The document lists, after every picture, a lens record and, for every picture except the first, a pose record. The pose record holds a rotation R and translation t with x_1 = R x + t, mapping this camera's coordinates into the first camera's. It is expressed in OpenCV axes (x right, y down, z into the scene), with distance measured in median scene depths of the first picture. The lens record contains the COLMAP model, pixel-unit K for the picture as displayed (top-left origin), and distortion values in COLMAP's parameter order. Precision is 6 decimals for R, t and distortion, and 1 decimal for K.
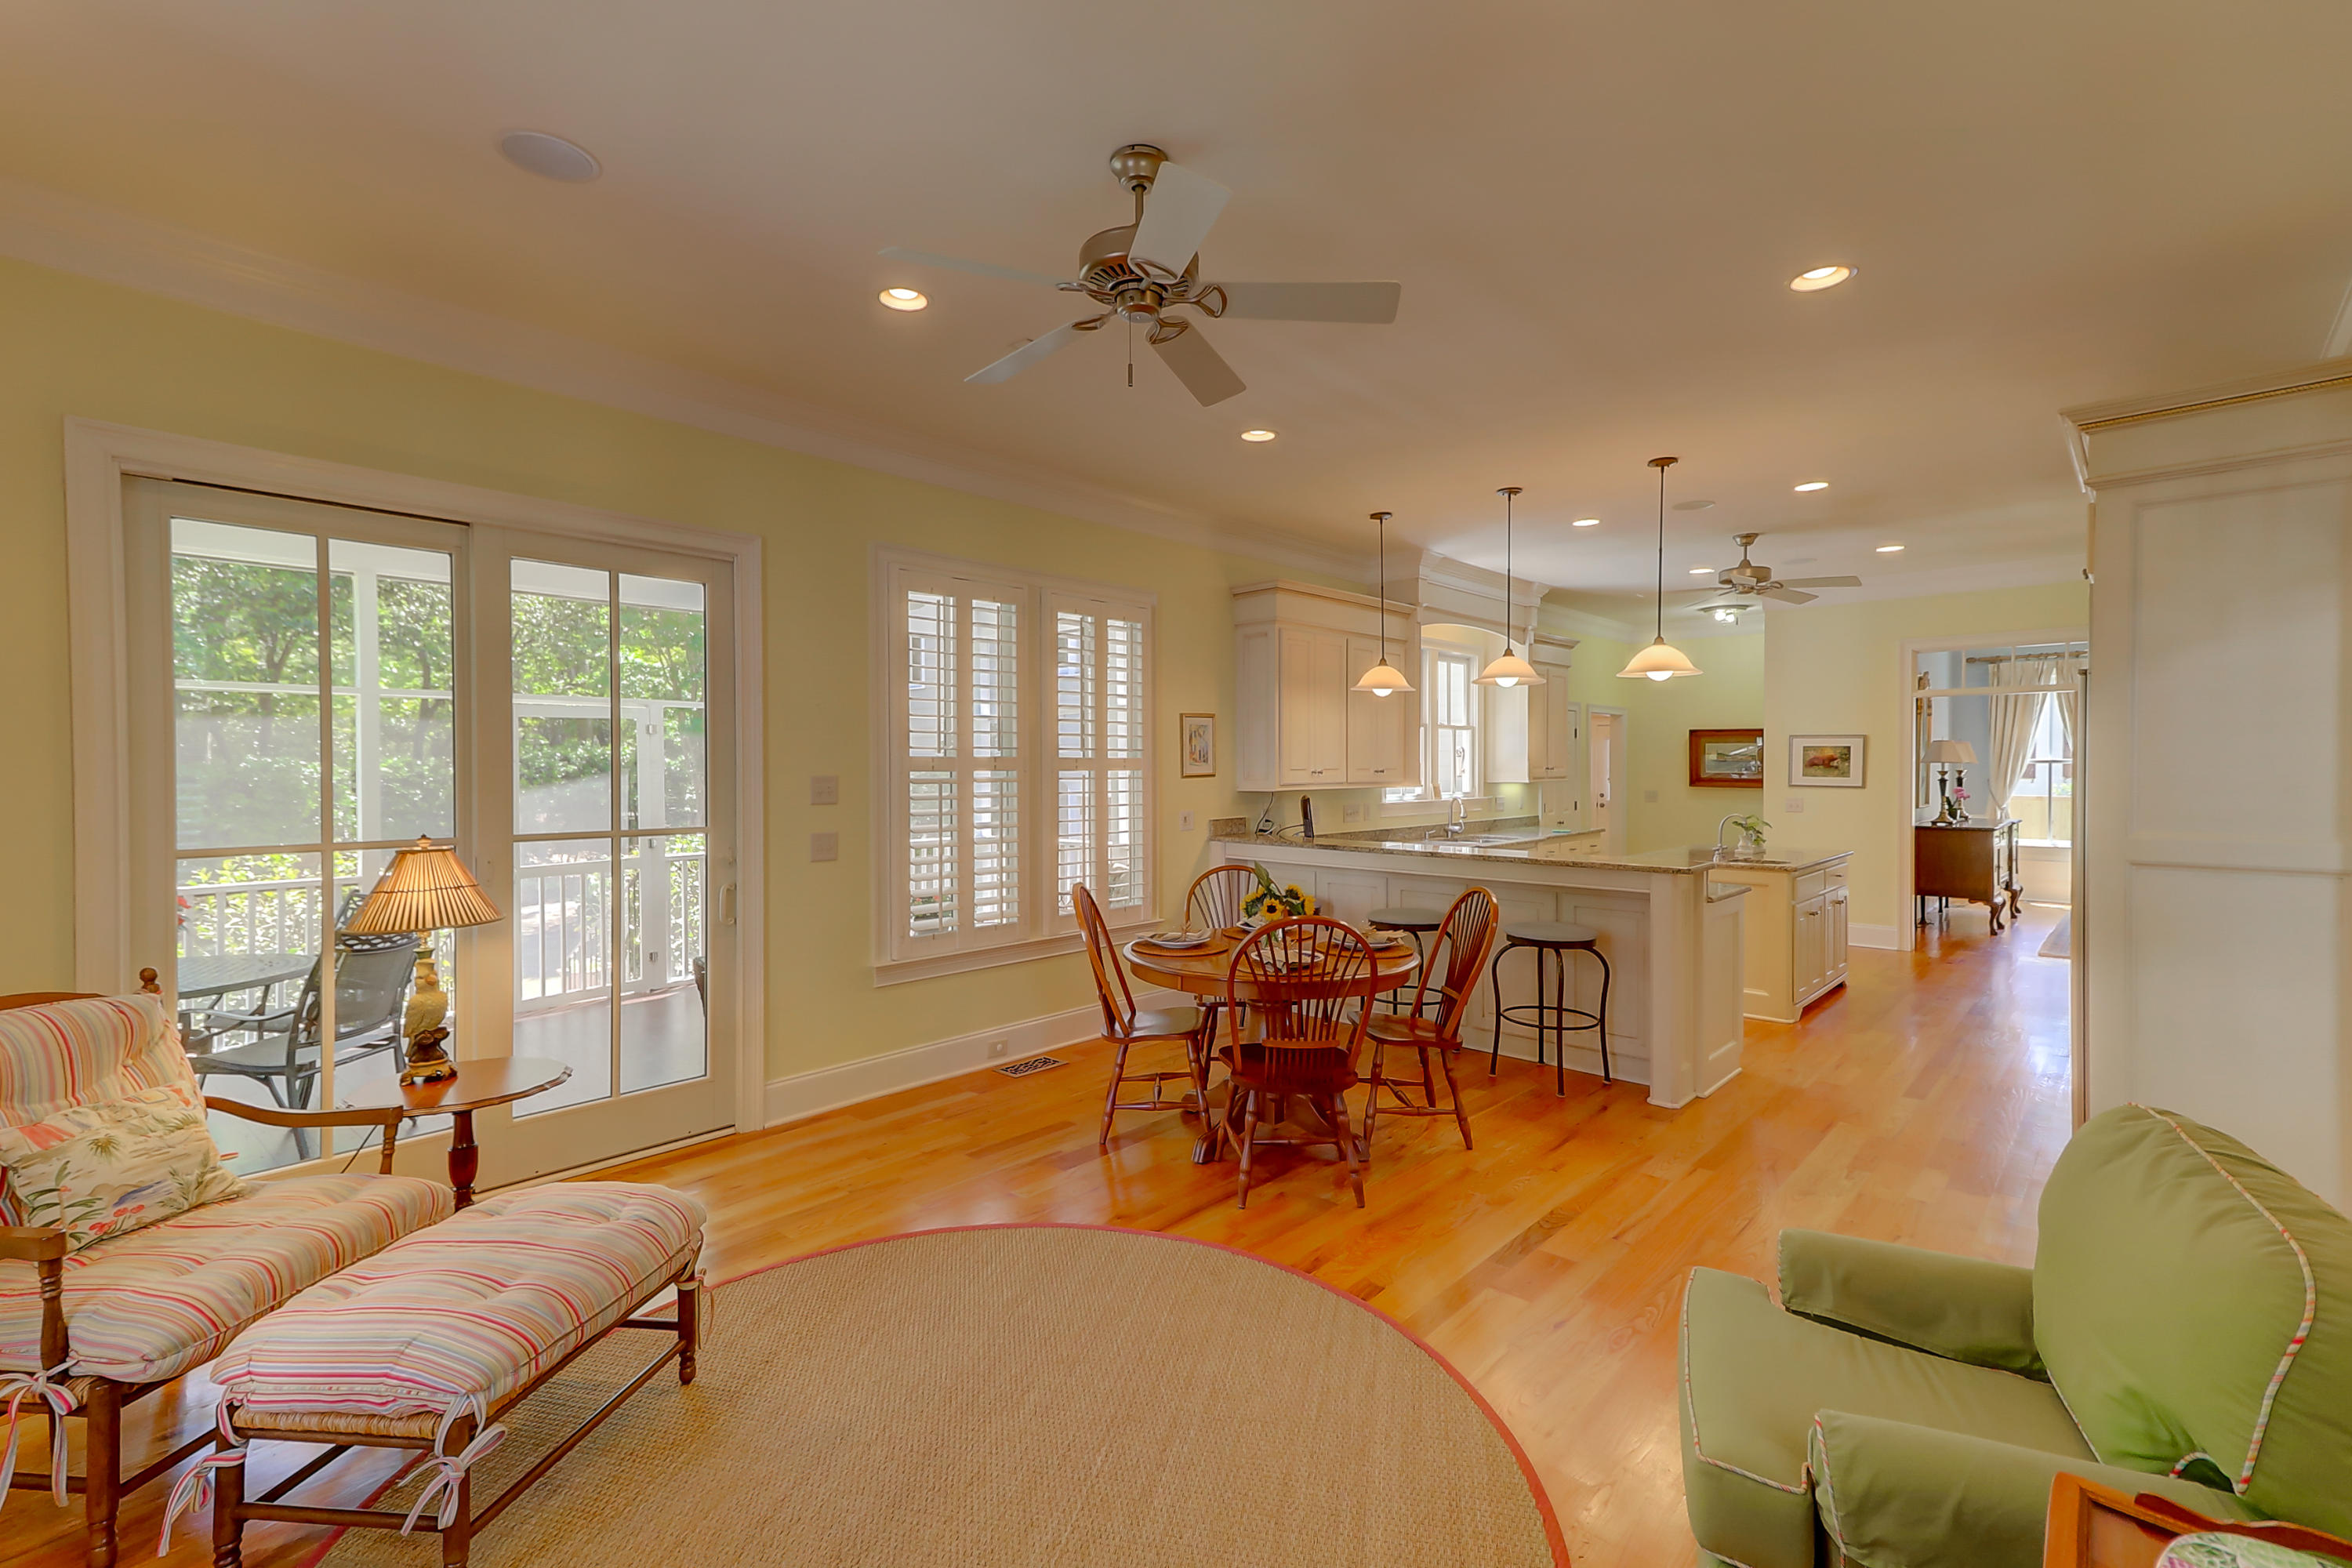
lens RADIAL K [[1055.3, 0, 1159.5], [0, 1055.3, 777.9], [0, 0, 1]] dist [0.037876, 0.001238]
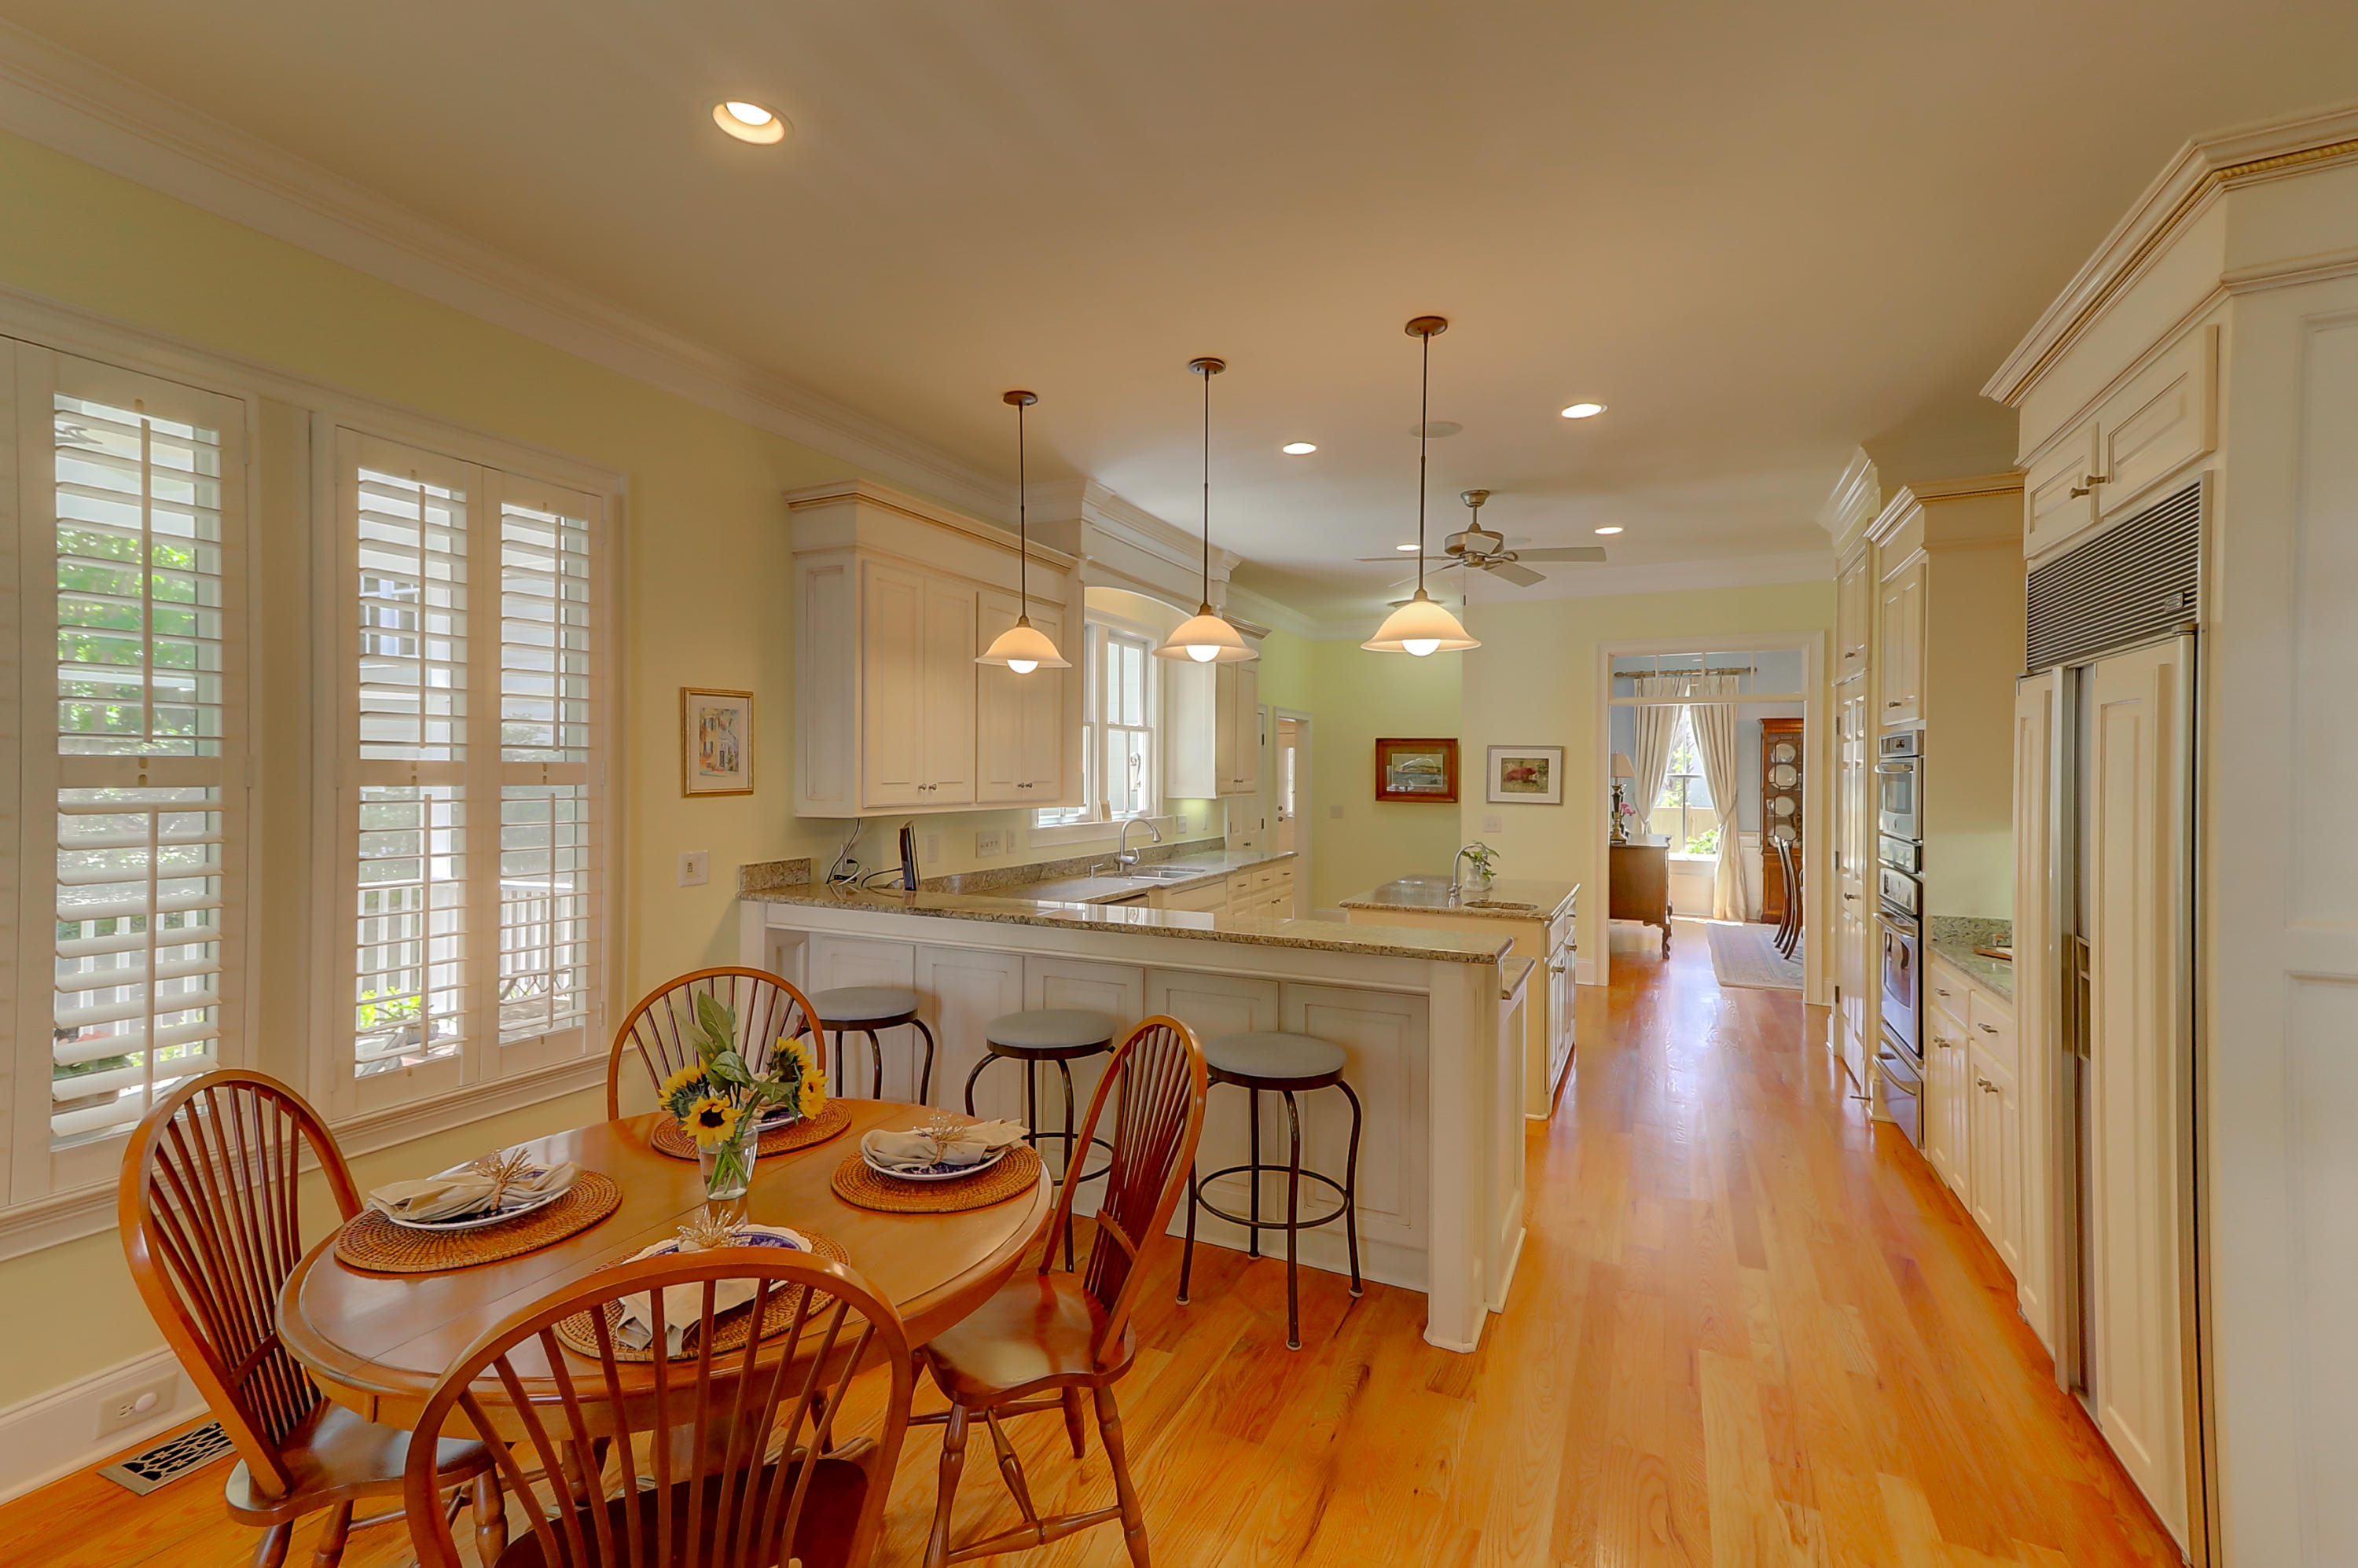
lens RADIAL K [[1058.0, 0, 1169.2], [0, 1058.0, 785.6], [0, 0, 1]] dist [0.037876, 0.001238]
pose [[0.952637, 0.003932, 0.304086, 0.092588], [-0.004222, 0.999991, 0.000297, -0.007438], [-0.304082, -0.001567, 0.952645, 0.325525]]
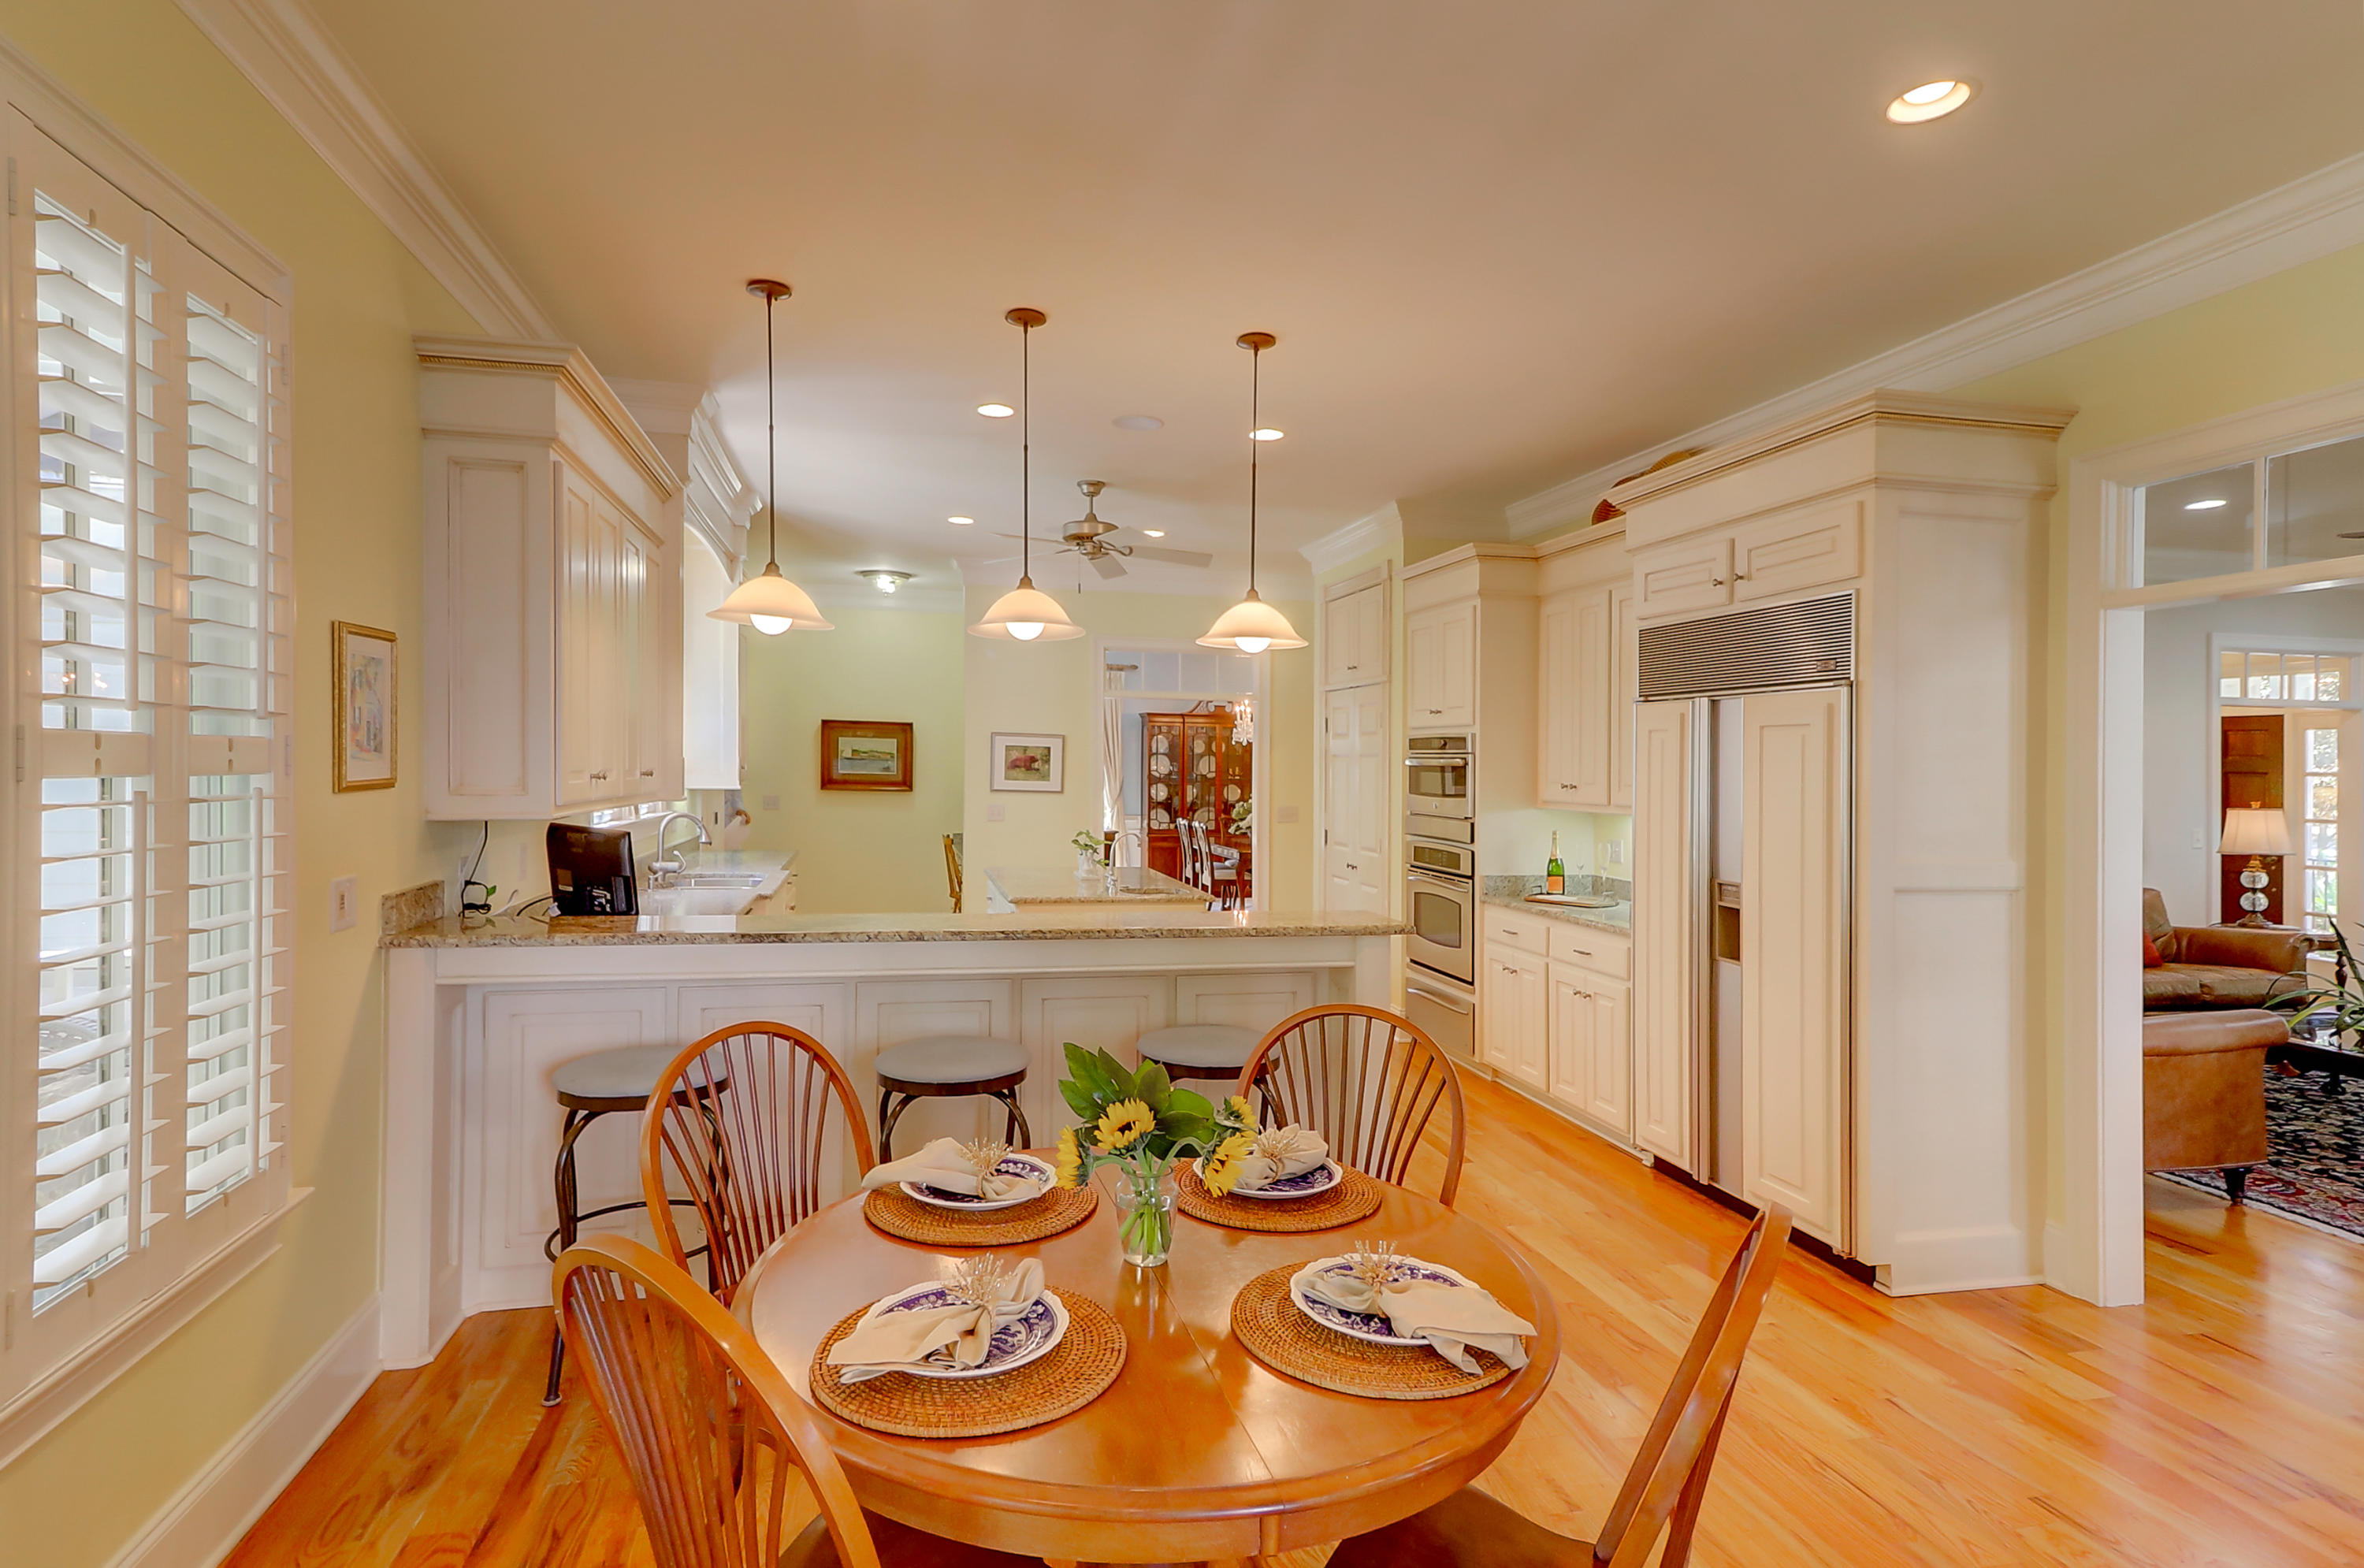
lens RADIAL K [[1164.7, 0, 1167.9], [0, 1164.7, 776.9], [0, 0, 1]] dist [0.022289, -0.000302]
pose [[0.558567, 0.002676, 0.829455, -0.153032], [-0.007202, 0.999973, 0.001624, -0.008156], [-0.829428, -0.006881, 0.558571, 0.484520]]
